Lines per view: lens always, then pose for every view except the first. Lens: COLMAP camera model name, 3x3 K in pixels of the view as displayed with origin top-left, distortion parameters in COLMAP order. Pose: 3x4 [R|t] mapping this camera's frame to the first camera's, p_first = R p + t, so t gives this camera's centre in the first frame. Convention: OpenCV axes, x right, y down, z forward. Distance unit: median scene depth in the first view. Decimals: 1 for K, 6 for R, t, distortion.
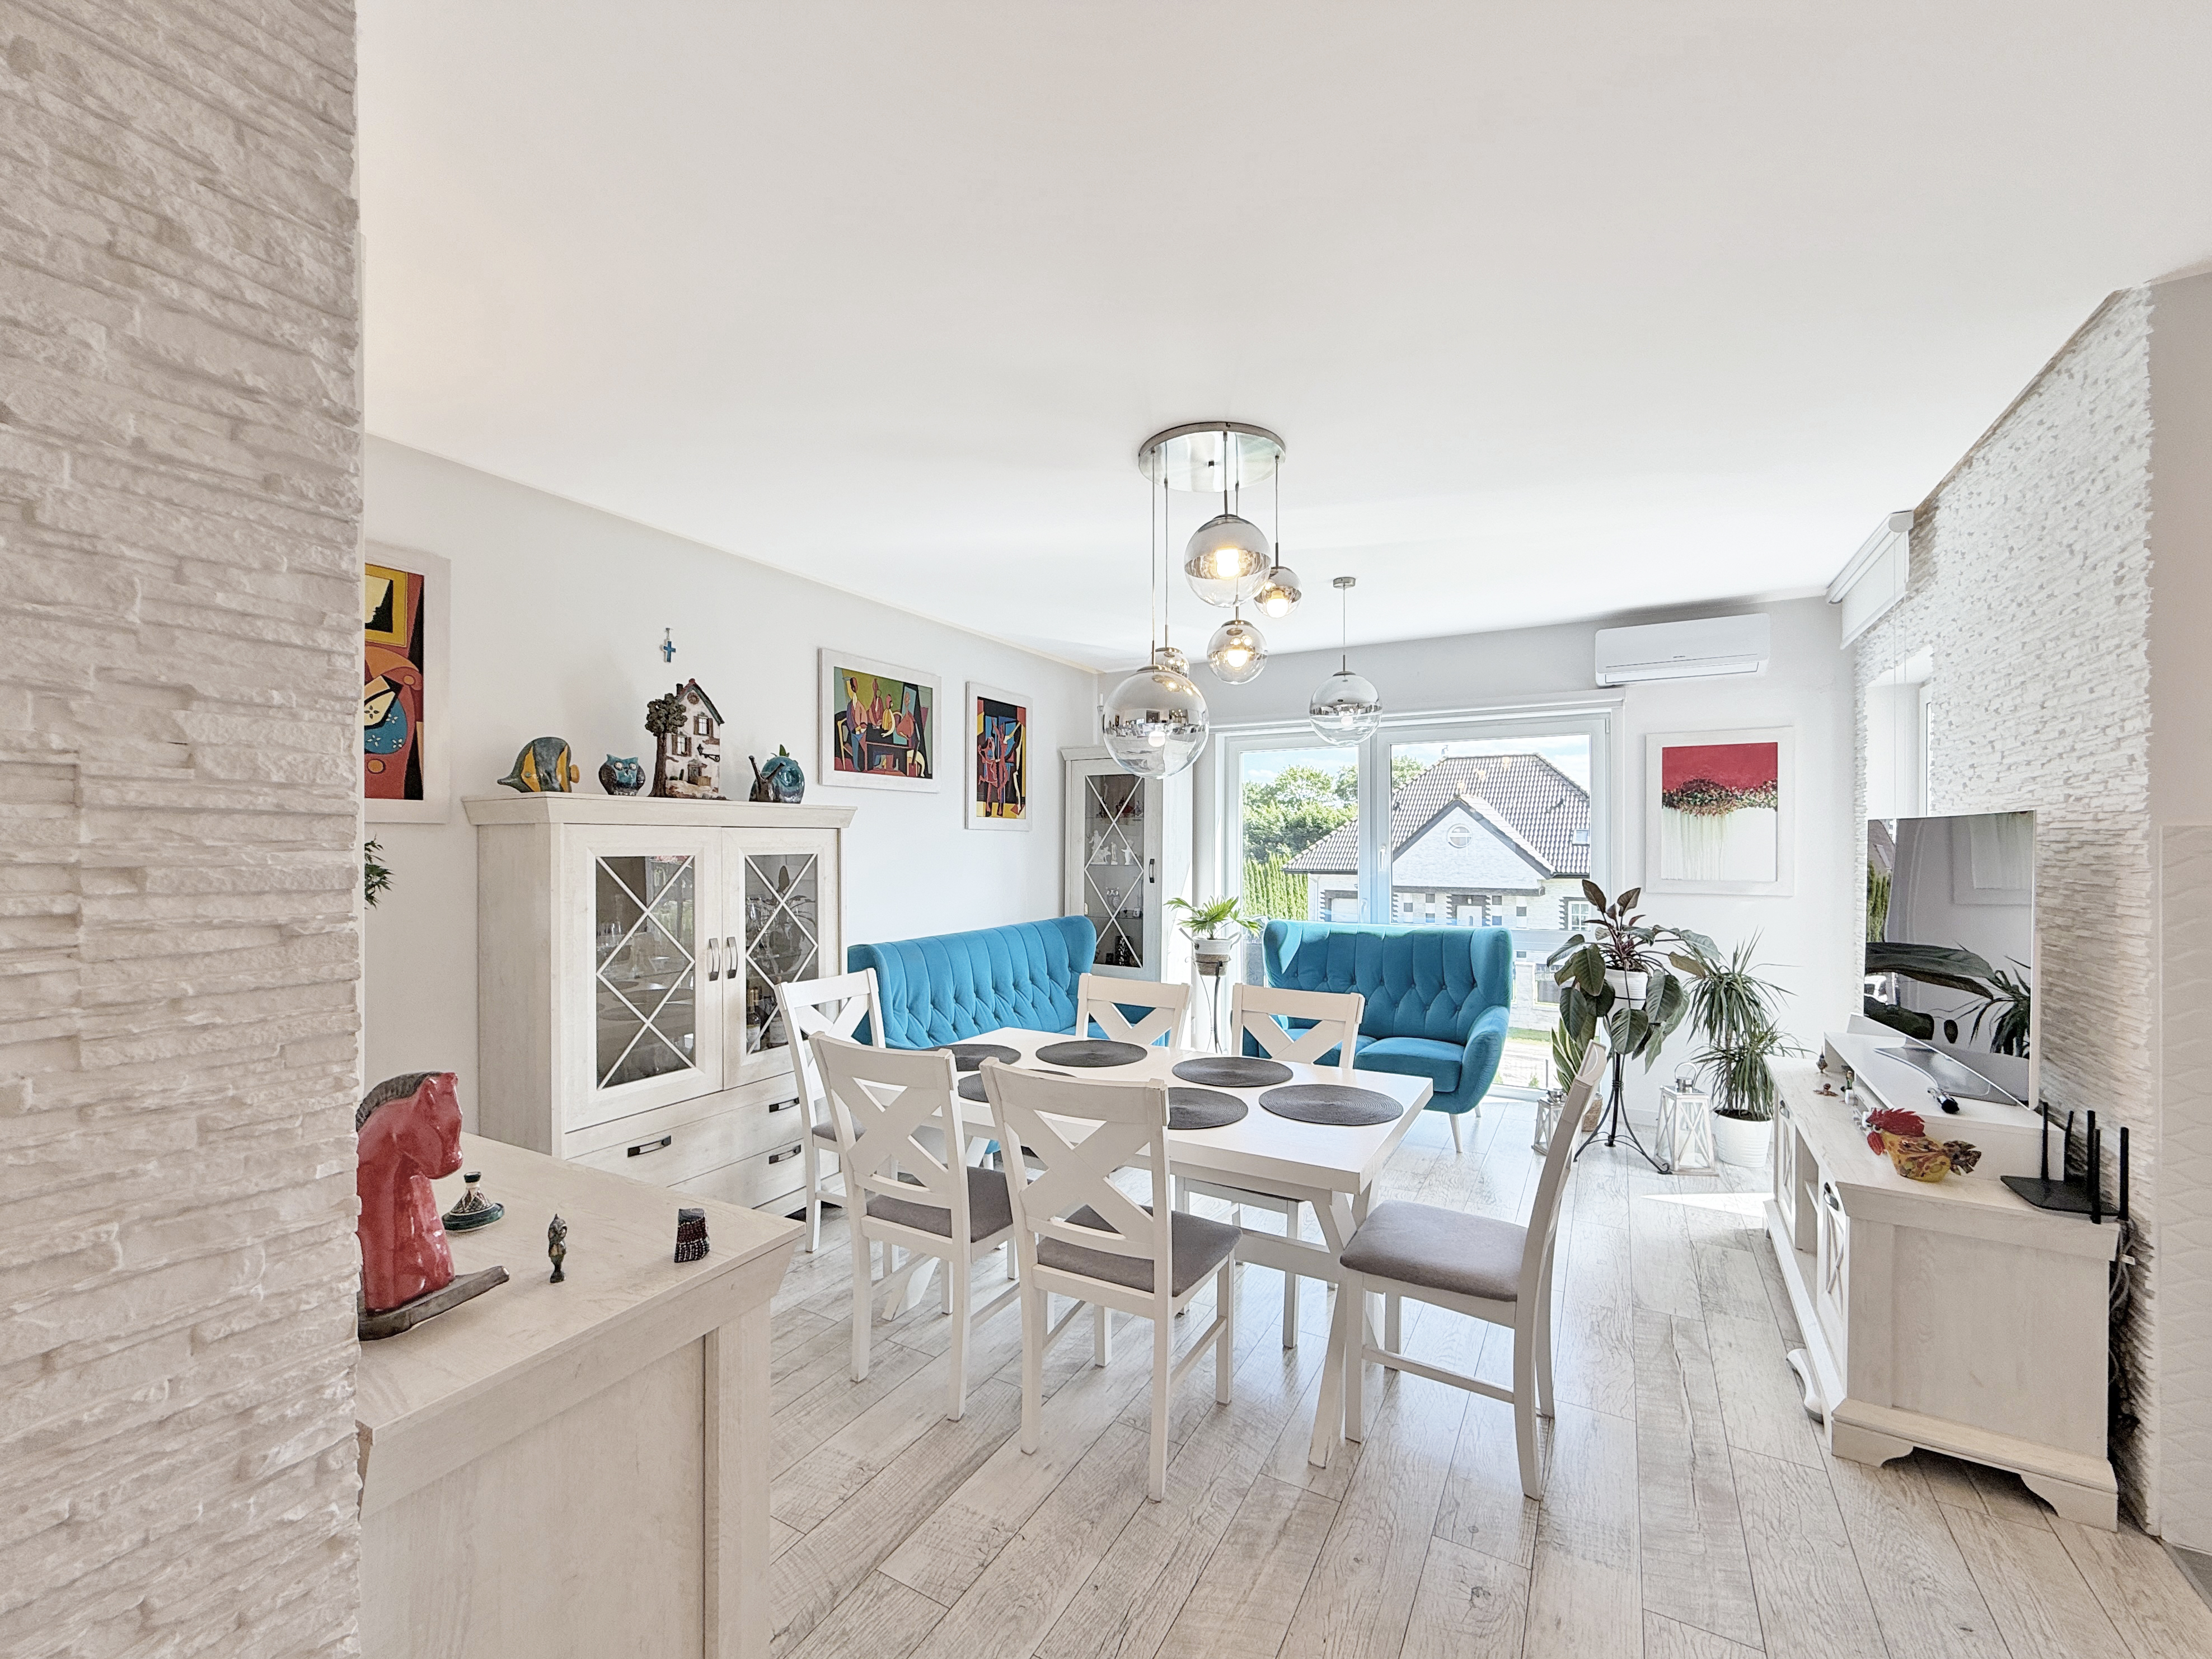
lens RADIAL K [[895.5, 0, 1112.8], [0, 895.5, 841.0], [0, 0, 1]] dist [-0.000677, 0.000004]
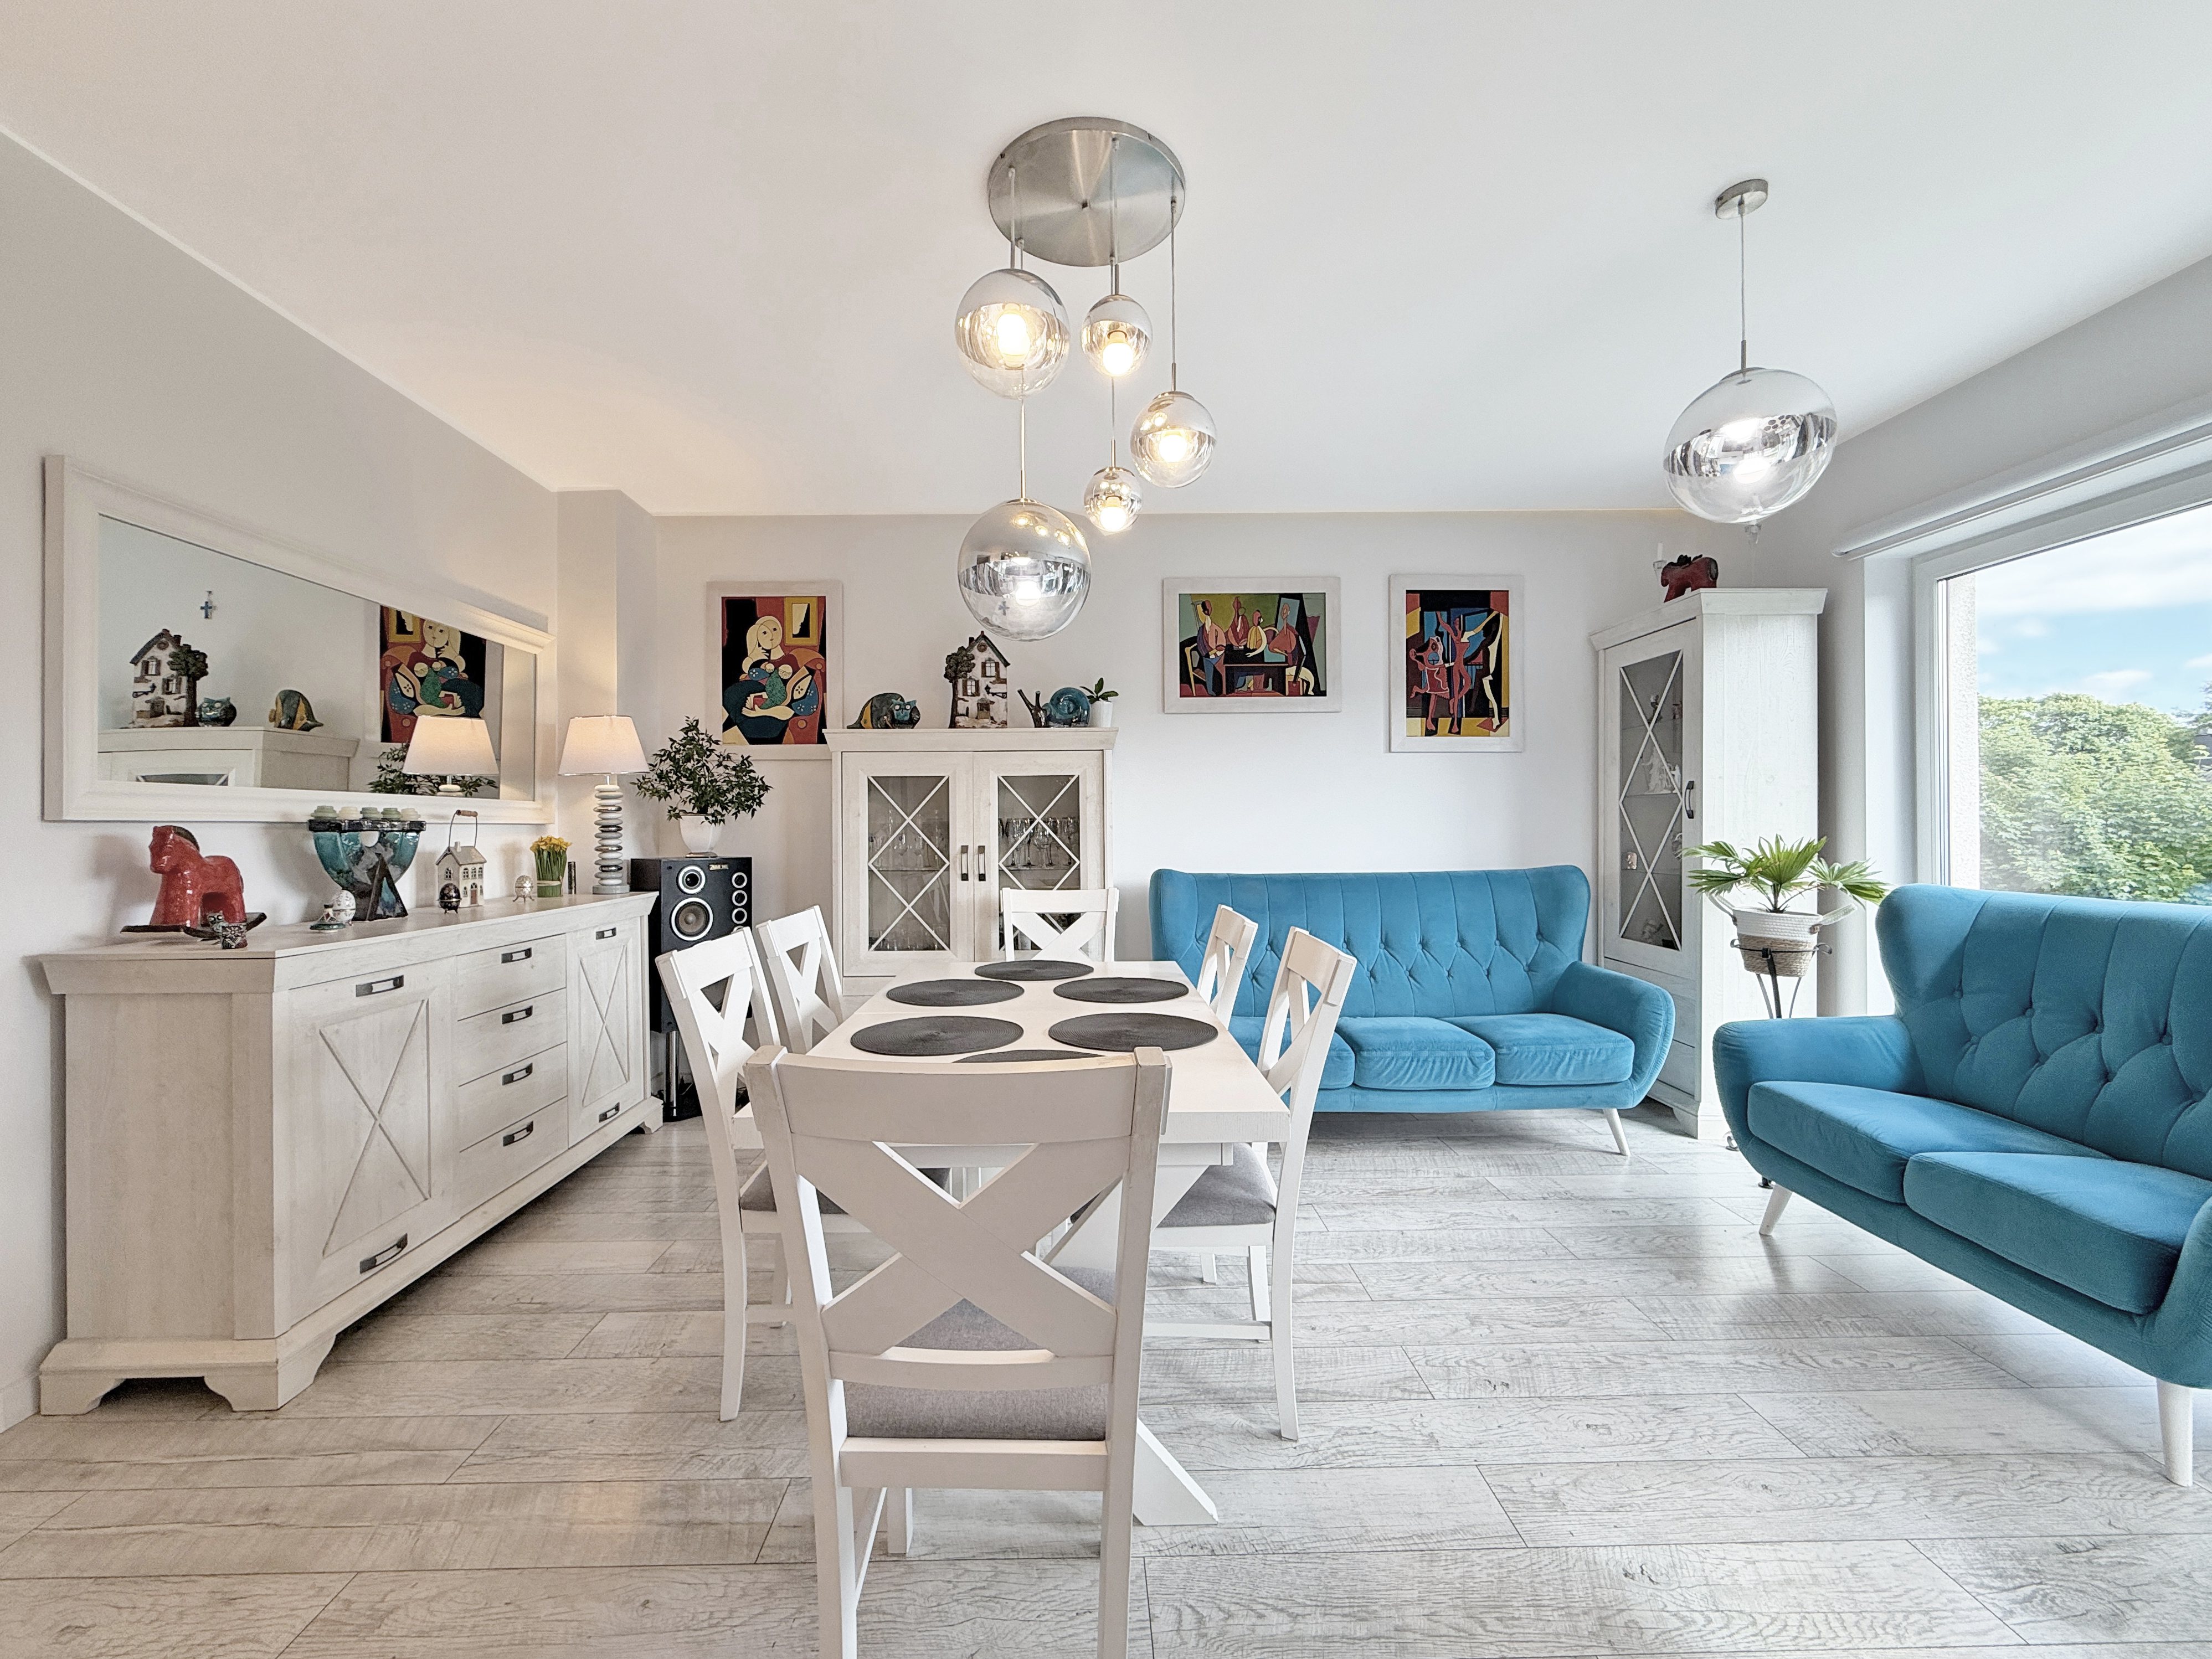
lens RADIAL K [[881.4, 0, 1092.9], [0, 881.4, 820.0], [0, 0, 1]] dist [-0.001885, 0.000469]
pose [[0.503174, -0.007973, -0.864148, 0.463990], [0.009098, 0.999951, -0.003929, 0.057808], [0.864137, -0.005885, 0.503222, 0.396518]]
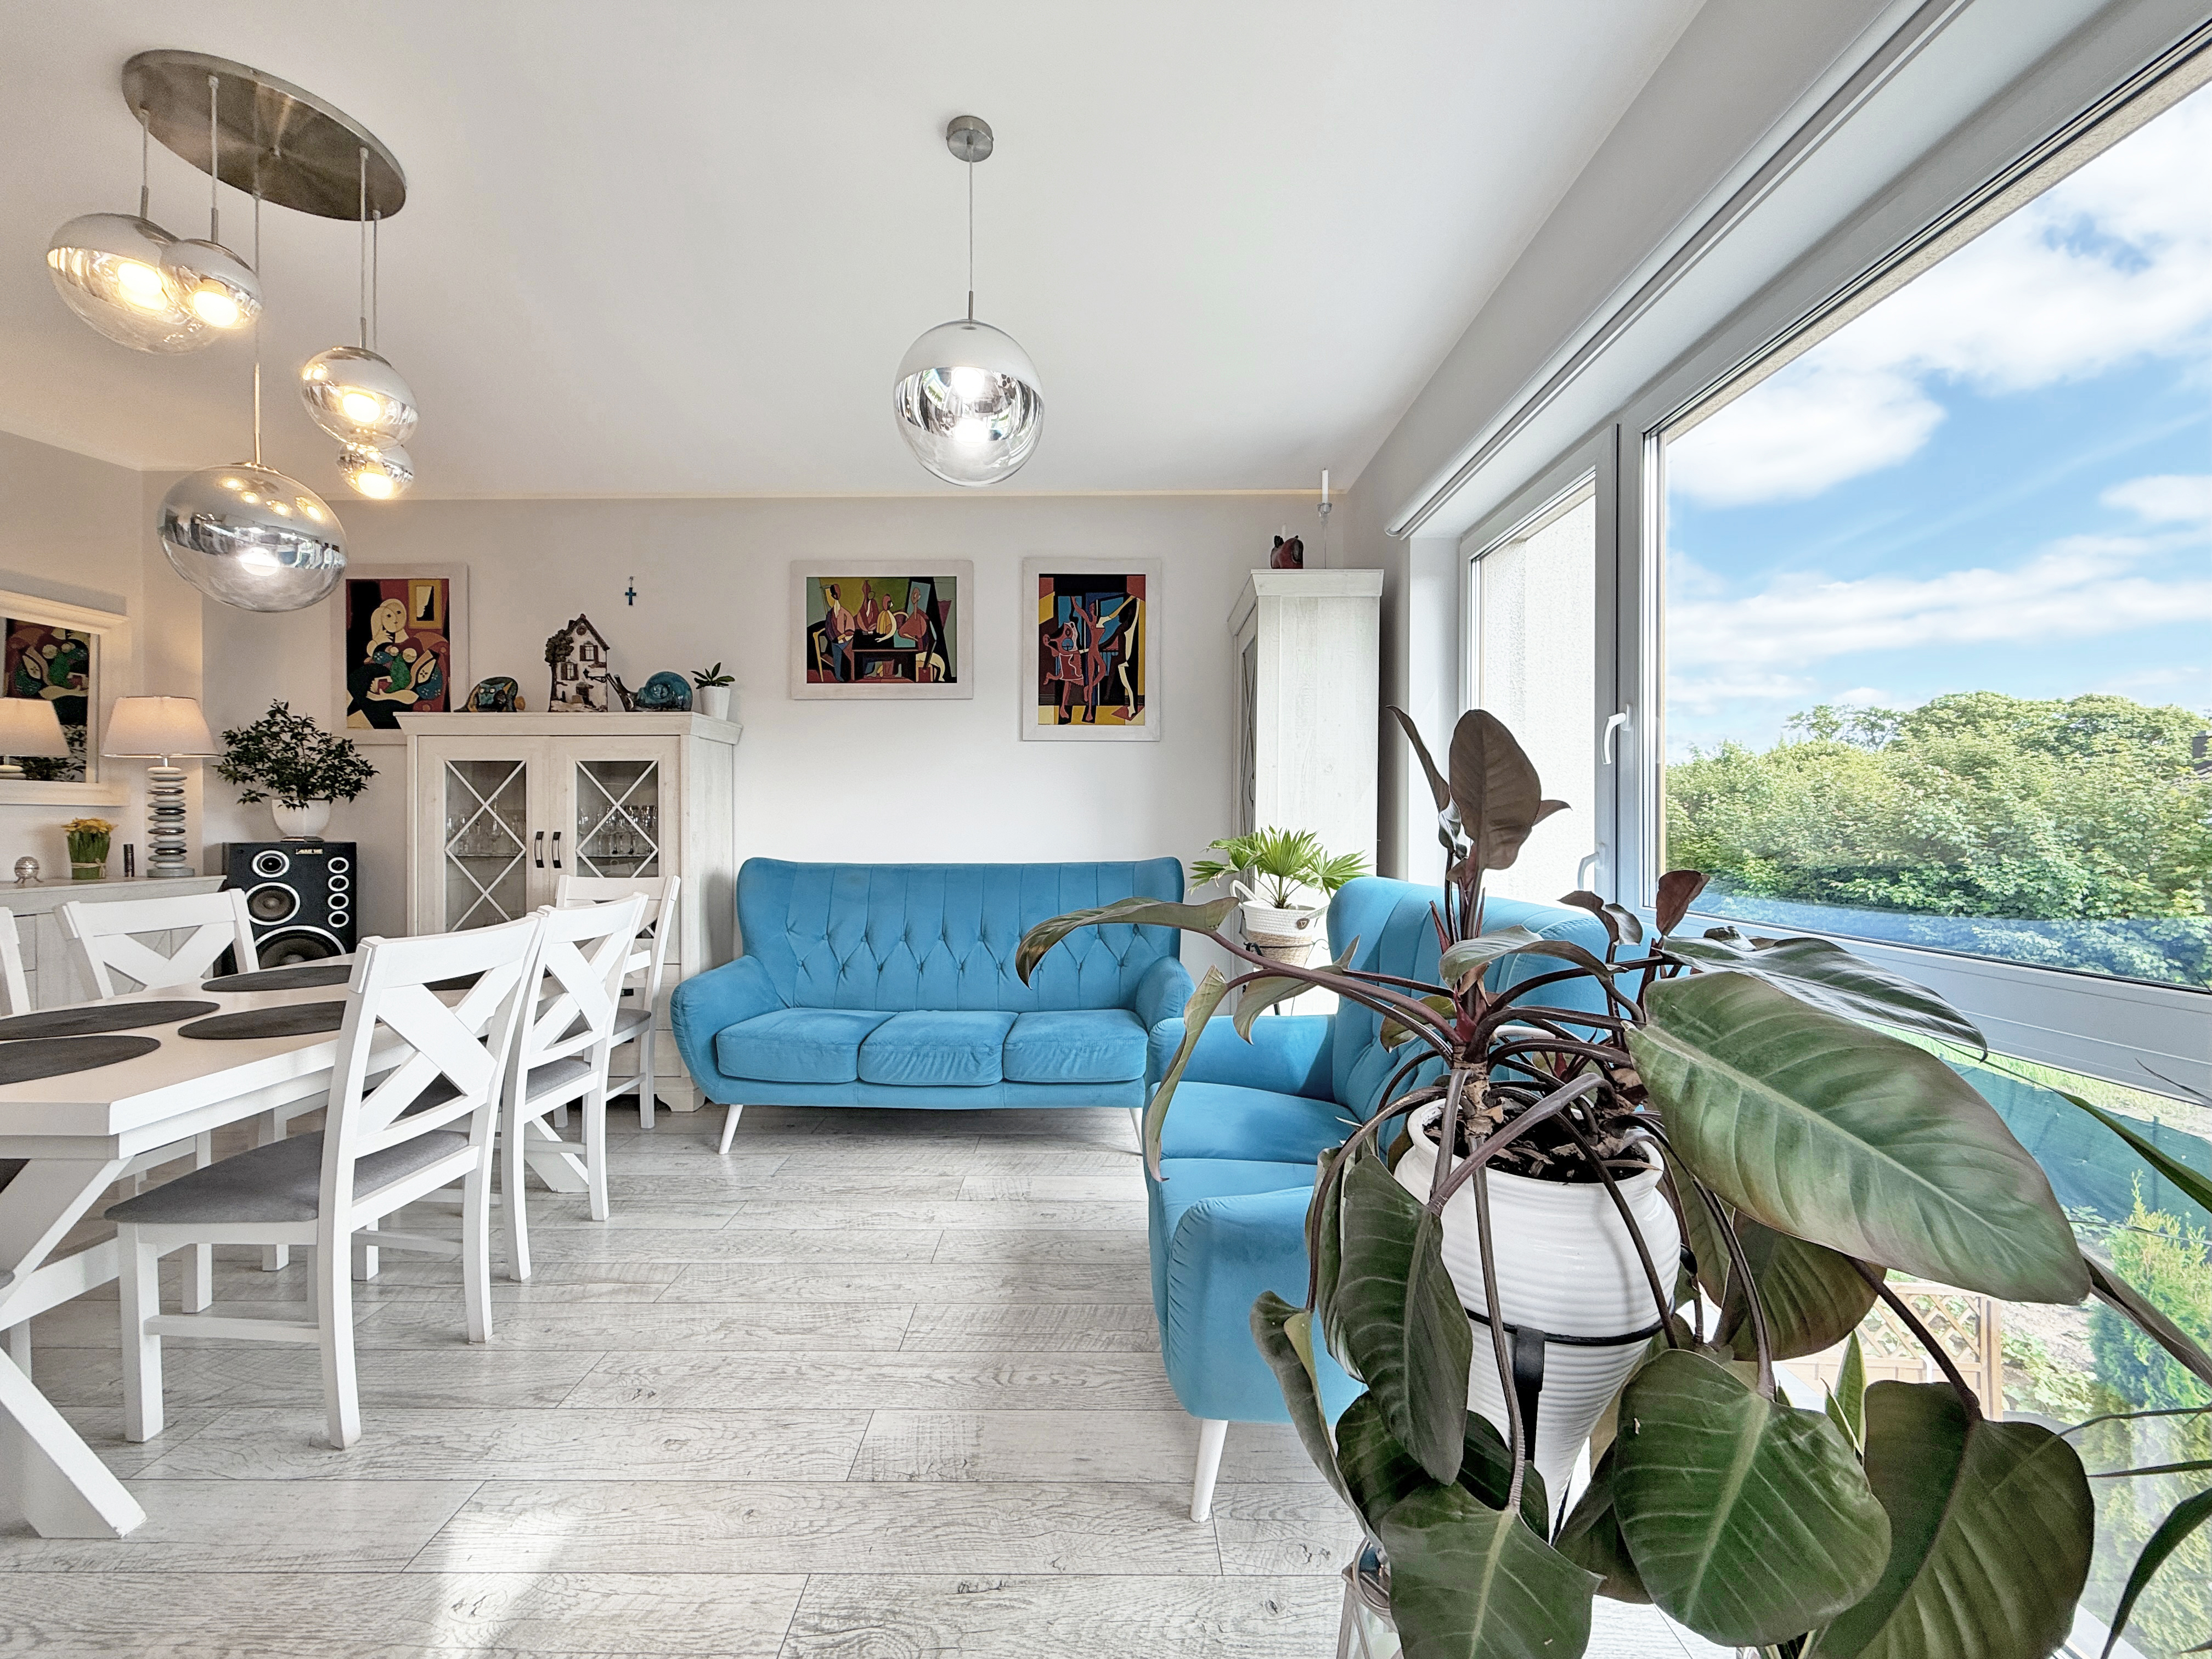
lens RADIAL K [[874.3, 0, 1101.1], [0, 874.3, 824.1], [0, 0, 1]] dist [-0.000072, -0.000047]
pose [[0.485780, 0.004052, -0.874072, 0.646965], [0.001185, 0.999985, 0.005294, 0.066855], [0.874080, -0.003607, 0.485768, 0.771958]]
